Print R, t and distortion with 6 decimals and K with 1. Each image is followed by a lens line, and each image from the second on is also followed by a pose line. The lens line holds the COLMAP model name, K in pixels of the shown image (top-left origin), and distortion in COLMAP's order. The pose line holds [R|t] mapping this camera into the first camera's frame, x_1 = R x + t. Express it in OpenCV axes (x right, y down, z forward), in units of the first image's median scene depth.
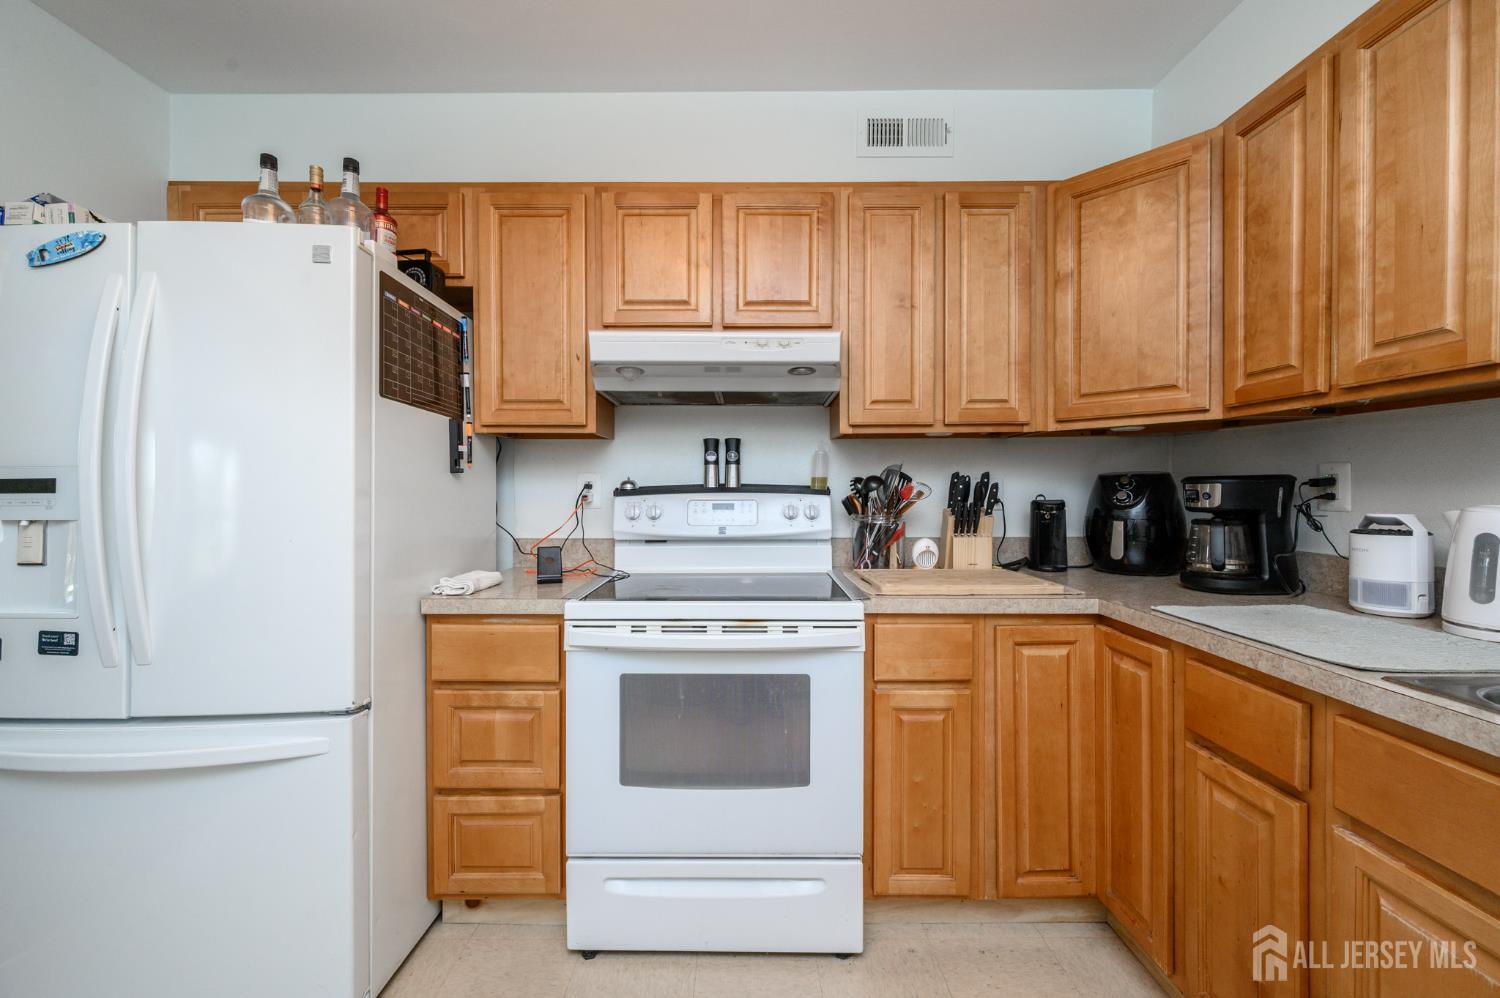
lens RADIAL K [[590.4, 0, 754.9], [0, 590.4, 493.8], [0, 0, 1]] dist [-0.001259, -0.000082]
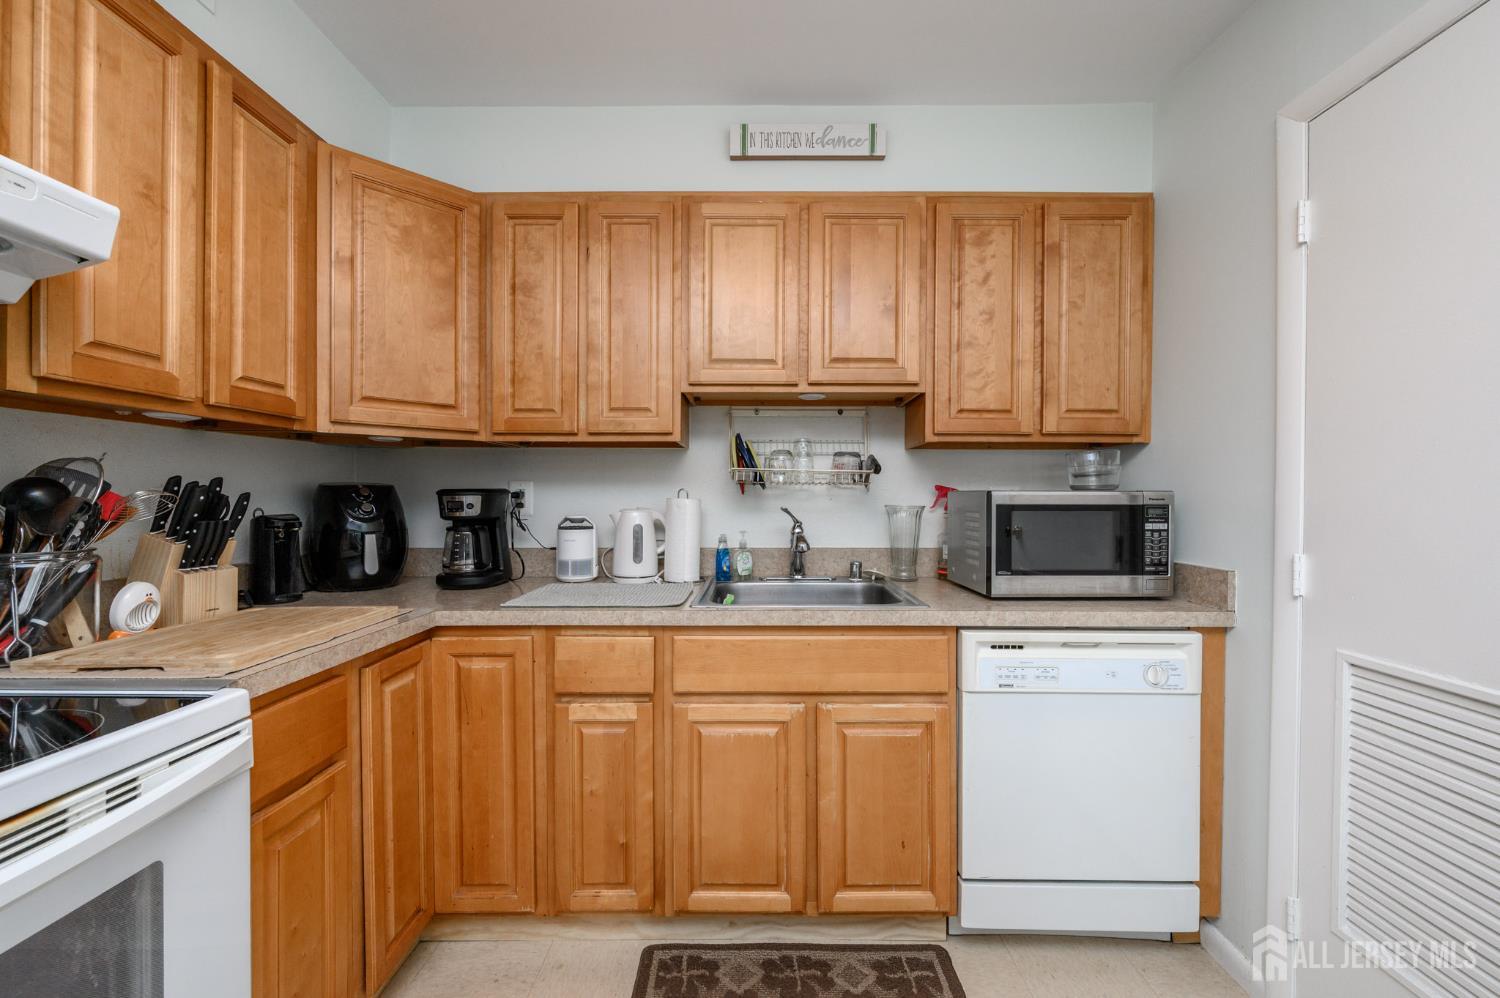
lens RADIAL K [[590.4, 0, 761.0], [0, 590.4, 497.7], [0, 0, 1]] dist [-0.001259, -0.000082]
pose [[0.009095, 0.000966, 0.999958, -0.419062], [0.012874, 0.999917, -0.001083, -0.004490], [-0.999876, 0.012883, 0.009082, 0.458193]]
